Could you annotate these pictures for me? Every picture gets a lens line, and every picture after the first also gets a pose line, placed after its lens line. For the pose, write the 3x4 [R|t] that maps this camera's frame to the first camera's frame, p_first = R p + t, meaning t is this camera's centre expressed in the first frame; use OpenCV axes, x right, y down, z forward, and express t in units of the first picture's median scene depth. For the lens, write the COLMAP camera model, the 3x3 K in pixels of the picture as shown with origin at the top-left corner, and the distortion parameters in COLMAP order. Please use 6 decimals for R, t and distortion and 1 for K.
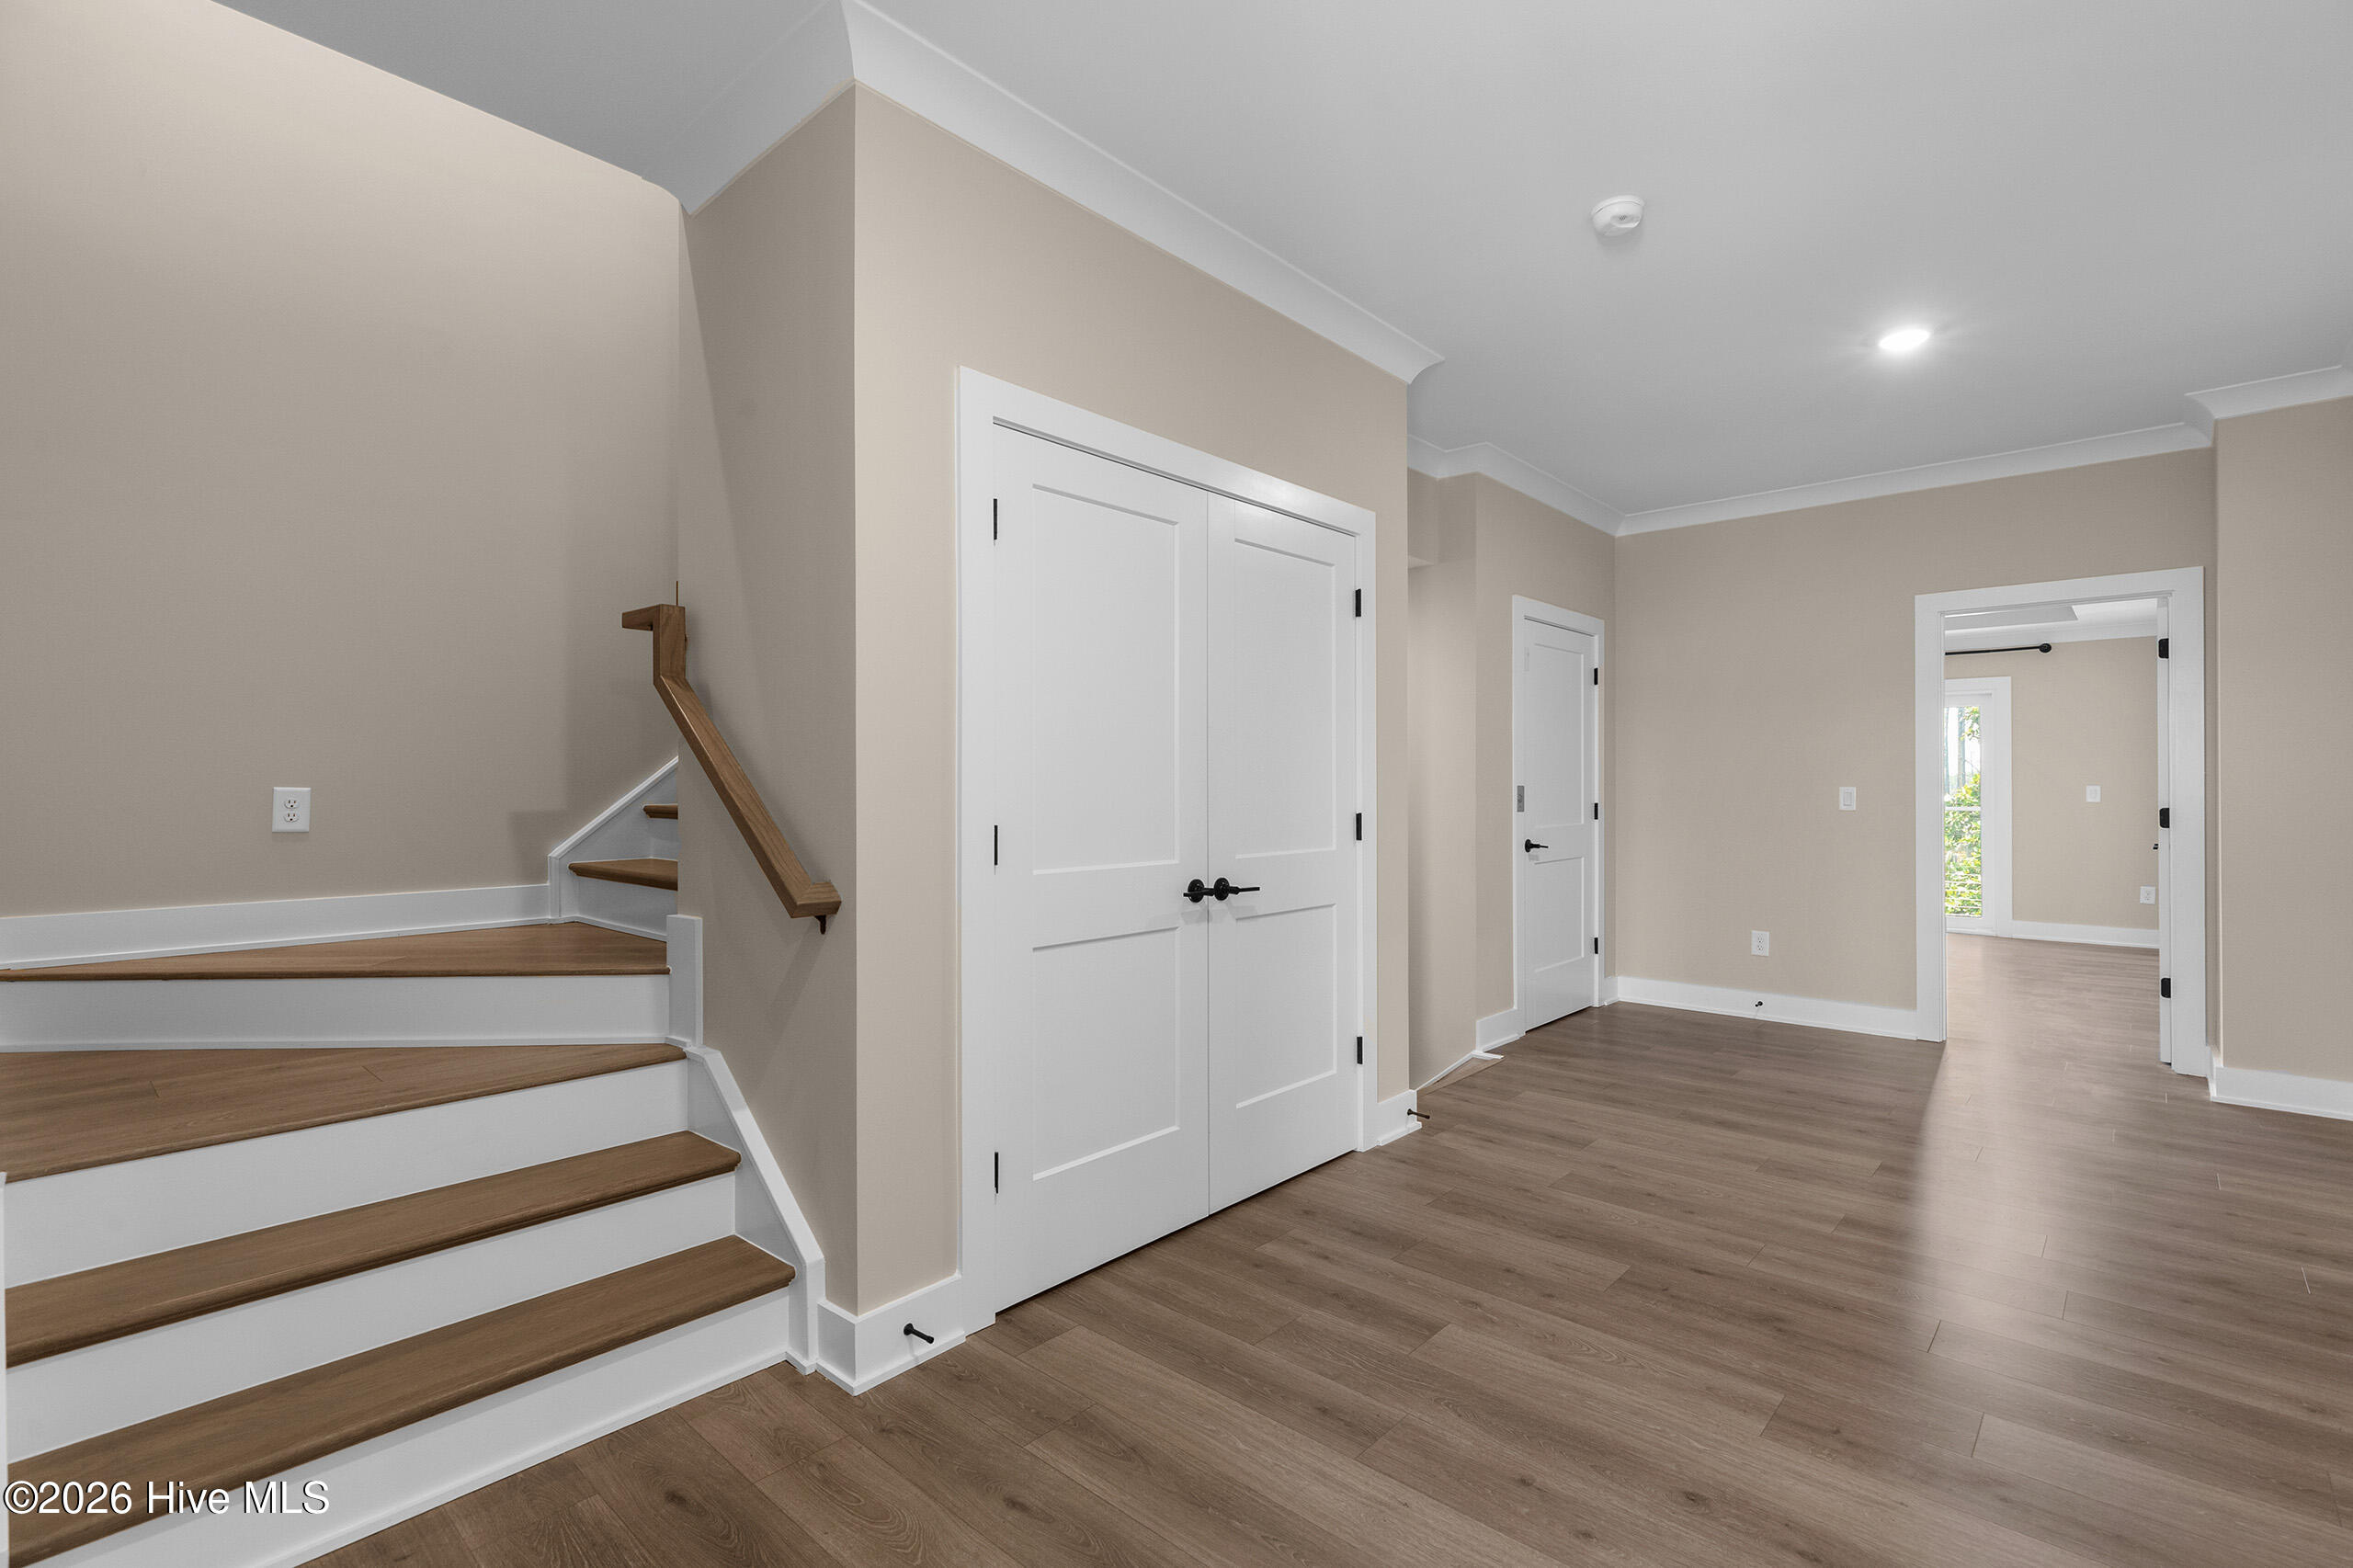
lens RADIAL K [[1062.1, 0, 1172.3], [0, 1062.1, 795.9], [0, 0, 1]] dist [0.001763, 0.002404]
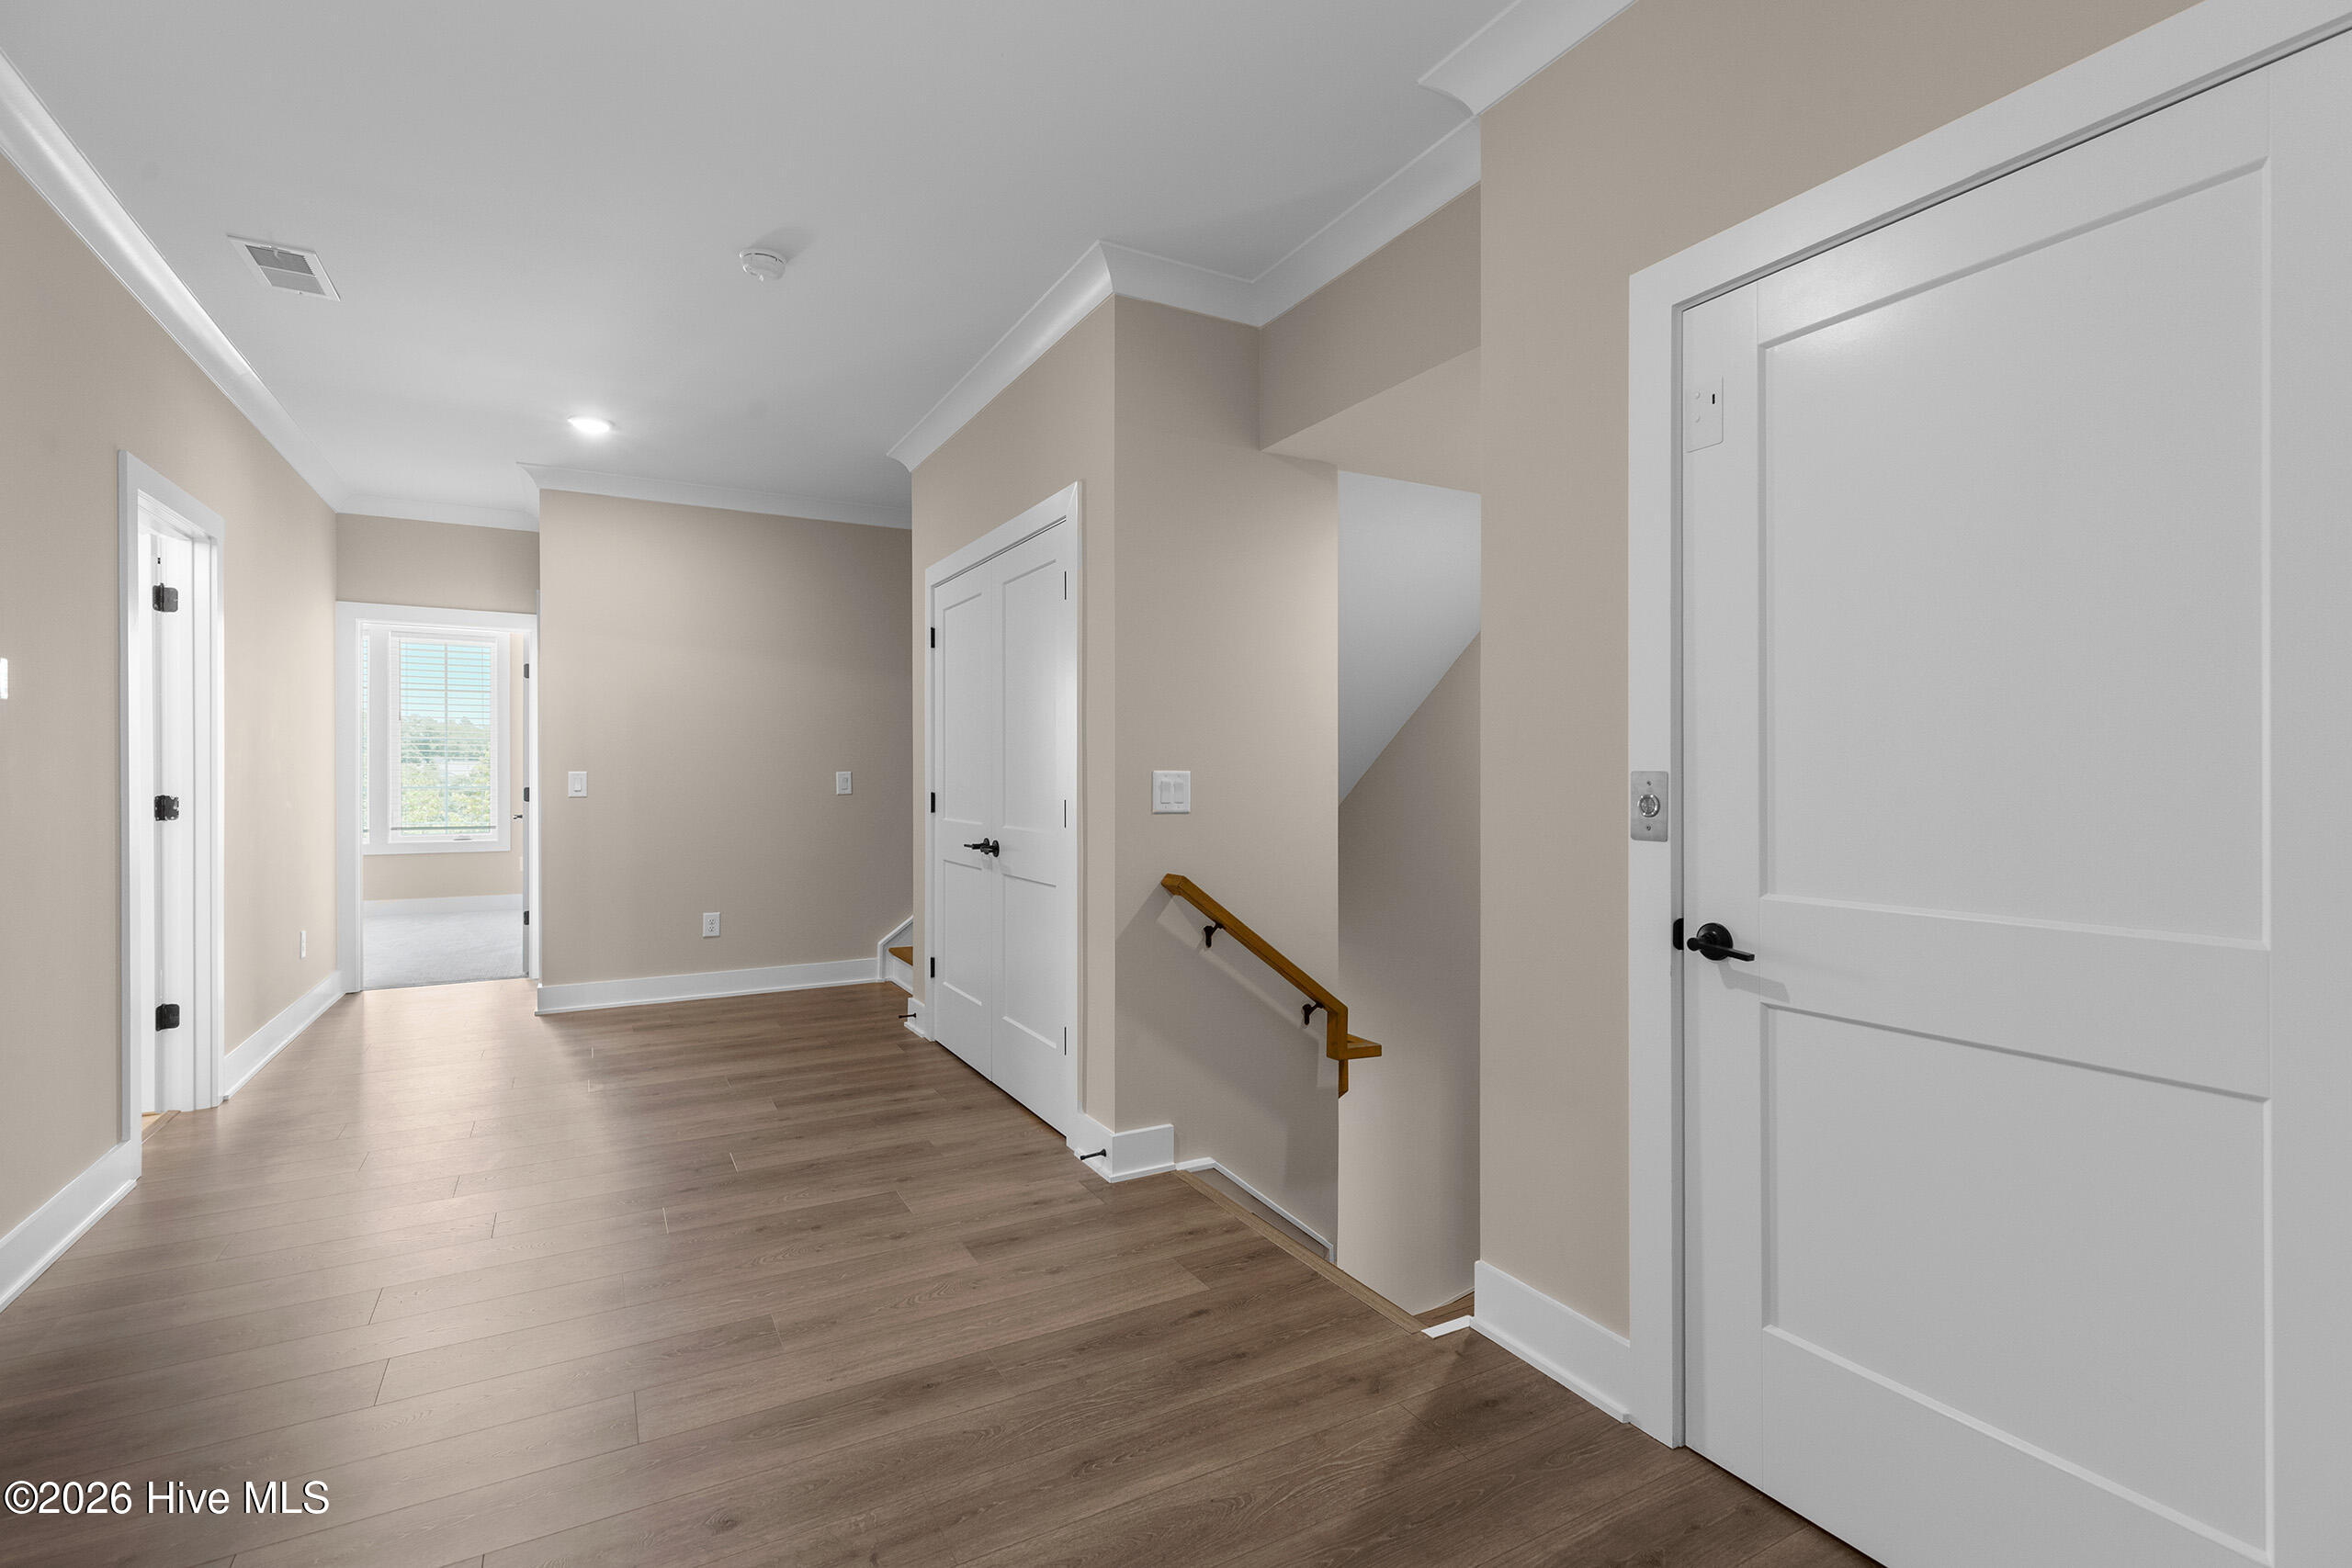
lens RADIAL K [[1061.5, 0, 1181.2], [0, 1061.5, 769.4], [0, 0, 1]] dist [0.001763, 0.002404]
pose [[-0.300264, 0.010942, -0.953794, 1.100179], [-0.000458, 0.999932, 0.011616, -0.025521], [0.953856, 0.003925, -0.300238, 1.416072]]
